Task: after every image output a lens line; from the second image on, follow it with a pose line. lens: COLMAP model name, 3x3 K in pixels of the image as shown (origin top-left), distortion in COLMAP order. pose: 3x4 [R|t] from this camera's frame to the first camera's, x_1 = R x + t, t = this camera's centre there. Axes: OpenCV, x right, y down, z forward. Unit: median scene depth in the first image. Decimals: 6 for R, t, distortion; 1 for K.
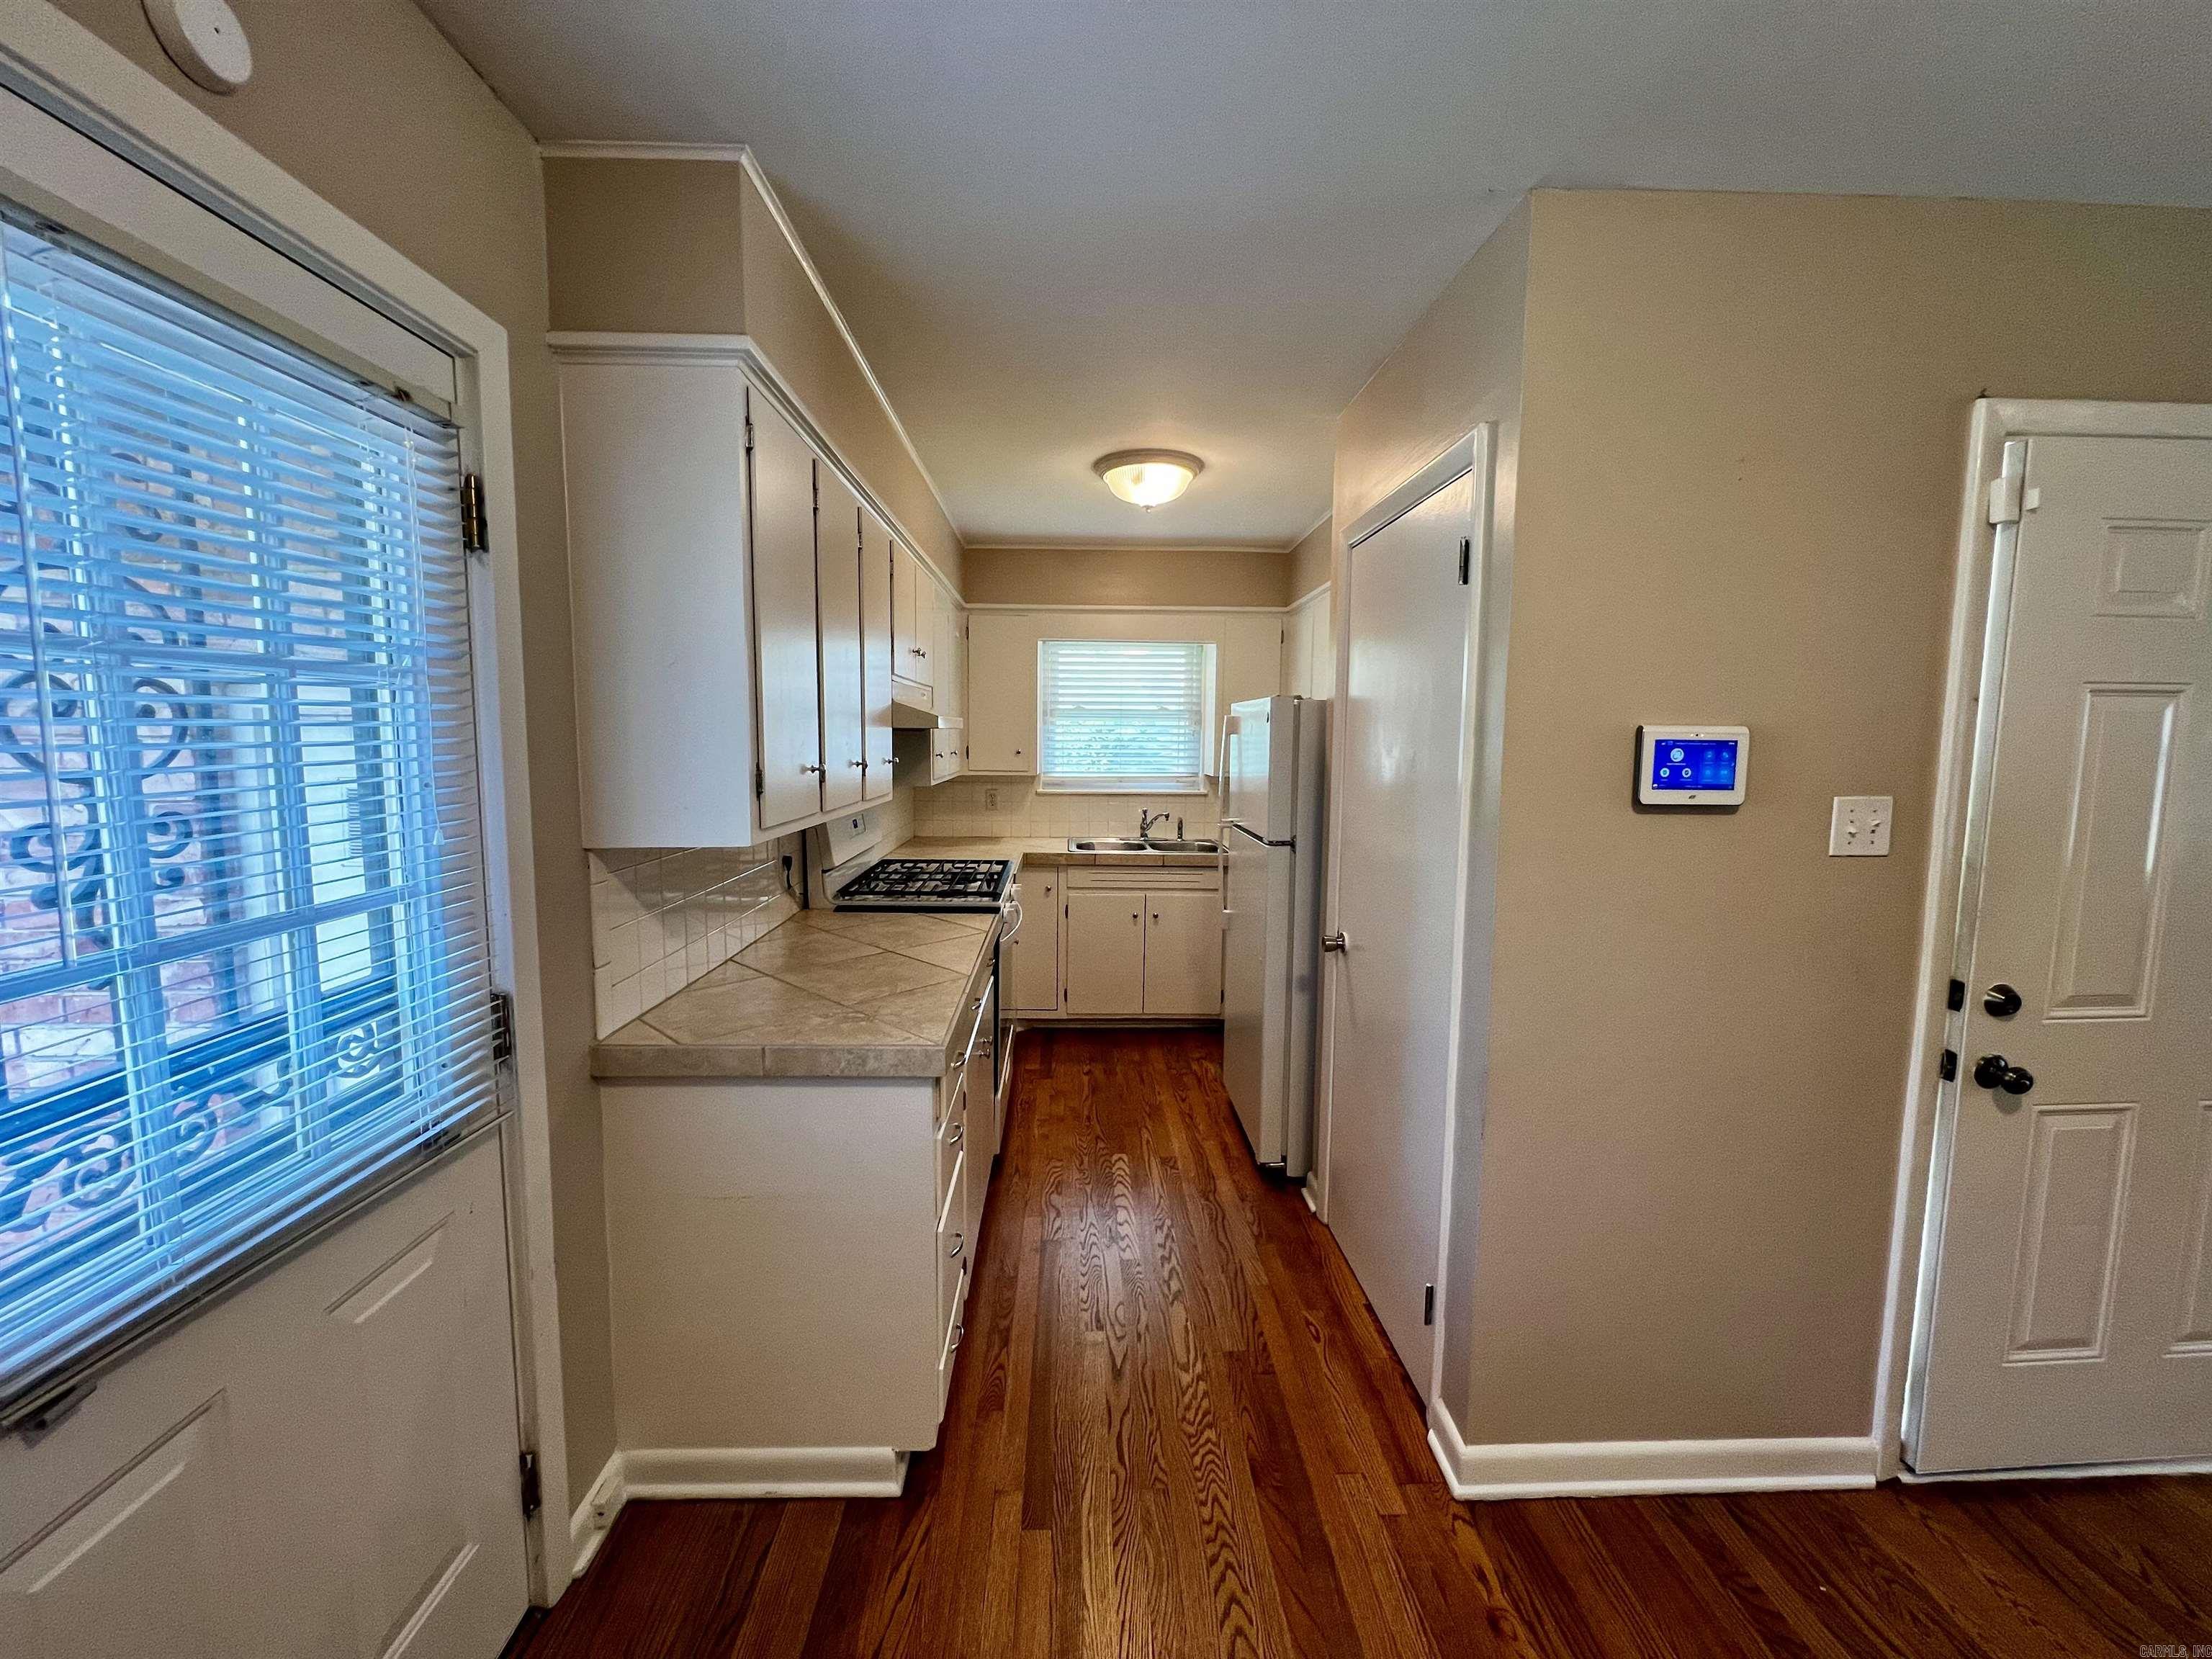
lens RADIAL K [[881.8, 0, 1097.4], [0, 881.8, 821.6], [0, 0, 1]] dist [0.000372, 0.000269]
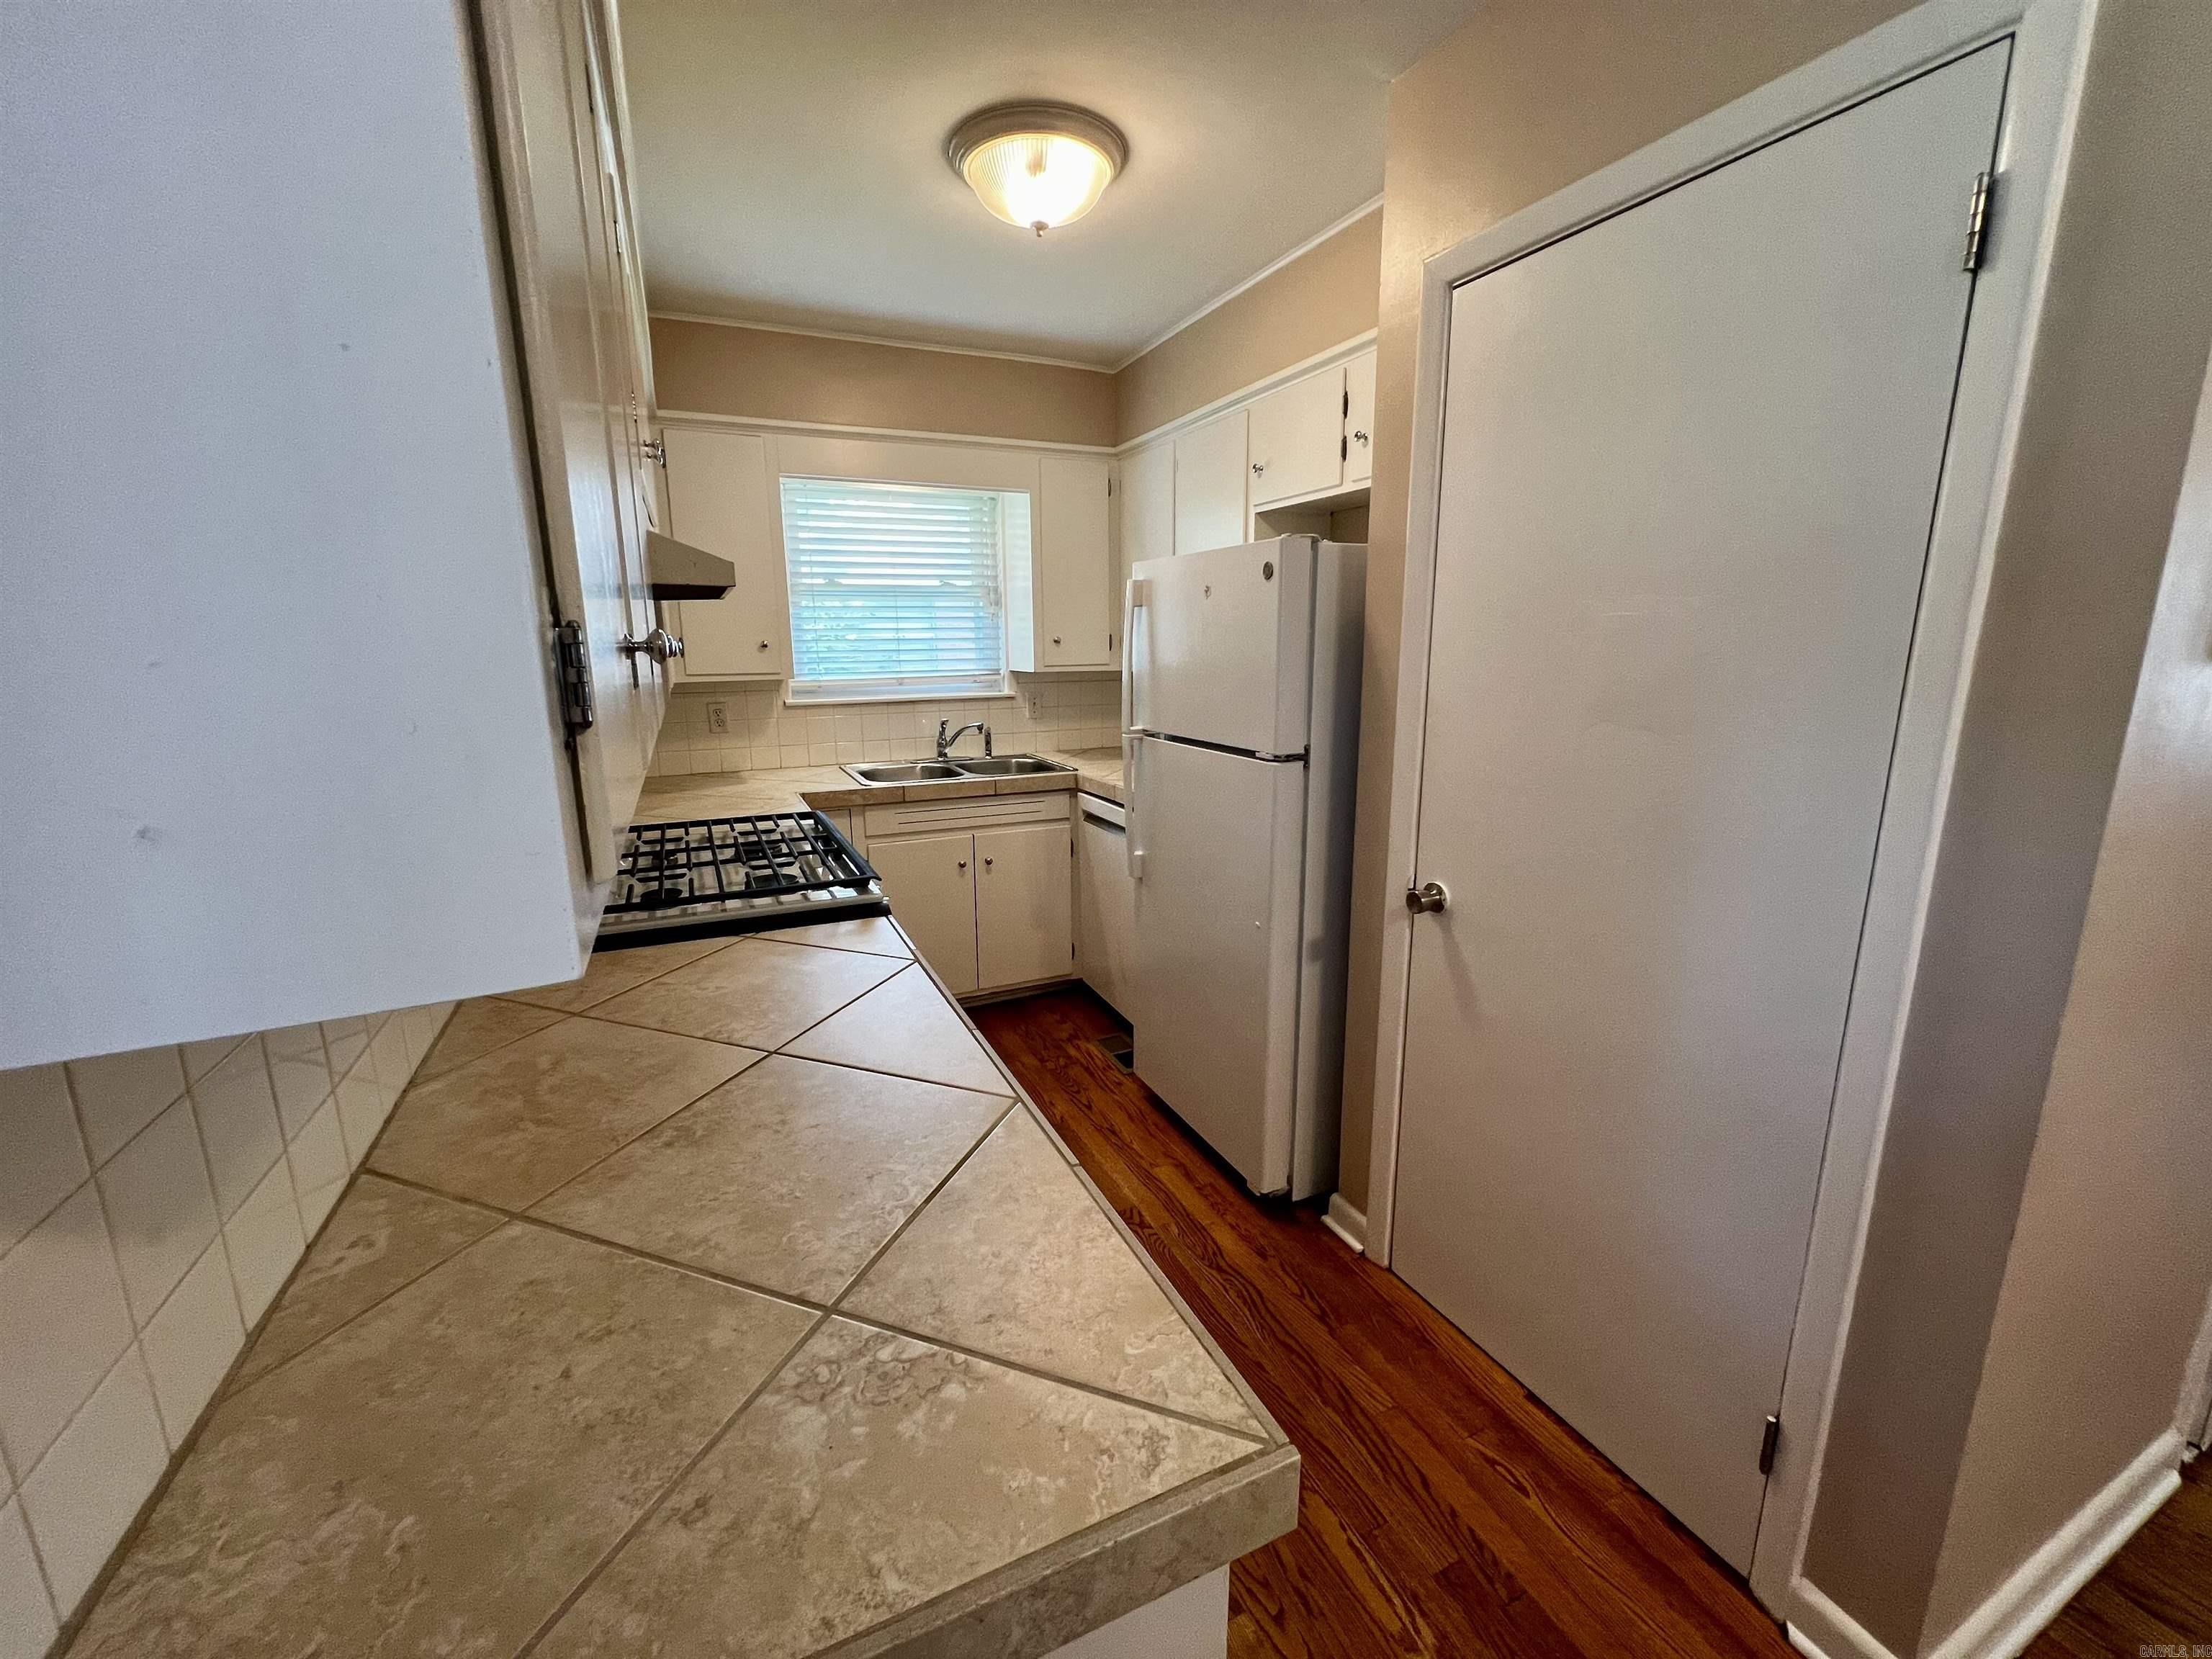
lens RADIAL K [[881.8, 0, 1097.4], [0, 881.8, 821.6], [0, 0, 1]] dist [0.000372, 0.000269]
pose [[0.920496, -0.097398, 0.378418, -0.210900], [0.056258, 0.991381, 0.118317, -0.017127], [-0.386680, -0.087621, 0.918042, 0.448844]]
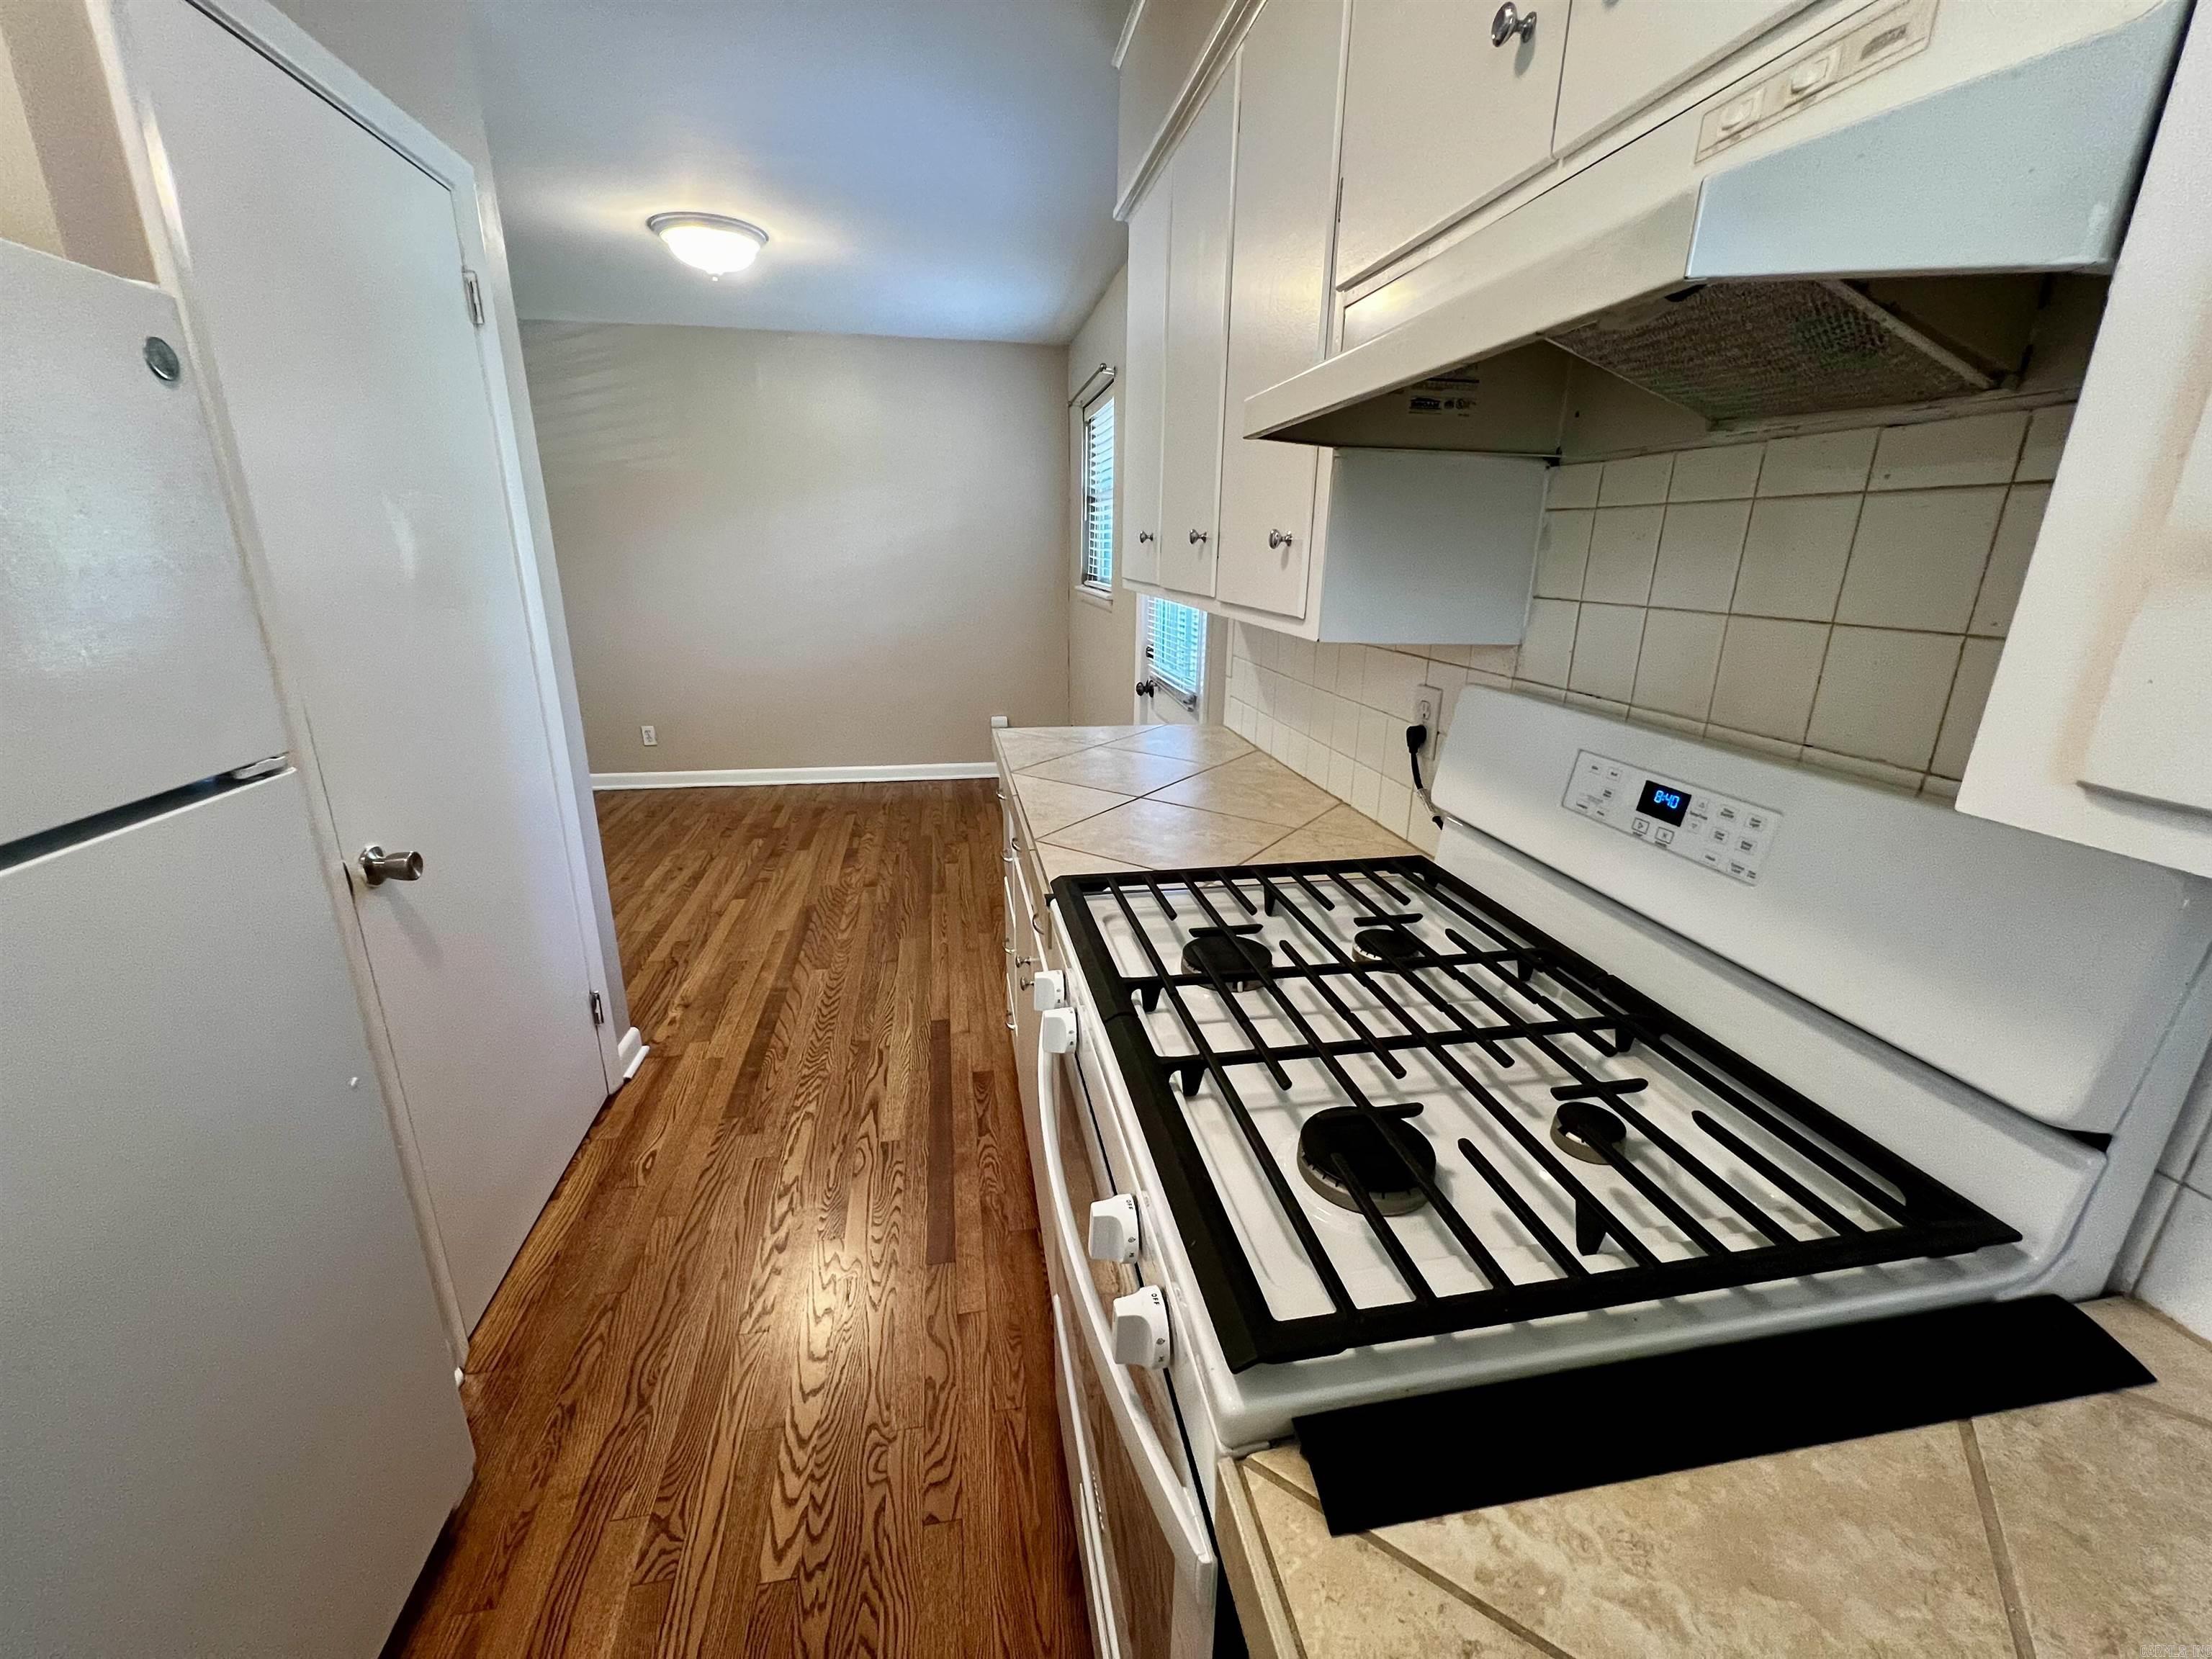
lens RADIAL K [[897.2, 0, 1097.2], [0, 897.2, 831.4], [0, 0, 1]] dist [-0.010471, 0.000178]
pose [[-0.989791, 0.021704, -0.140866, -0.080044], [-0.036101, 0.917931, 0.395093, -0.109295], [0.137881, 0.396145, -0.907776, 1.479230]]
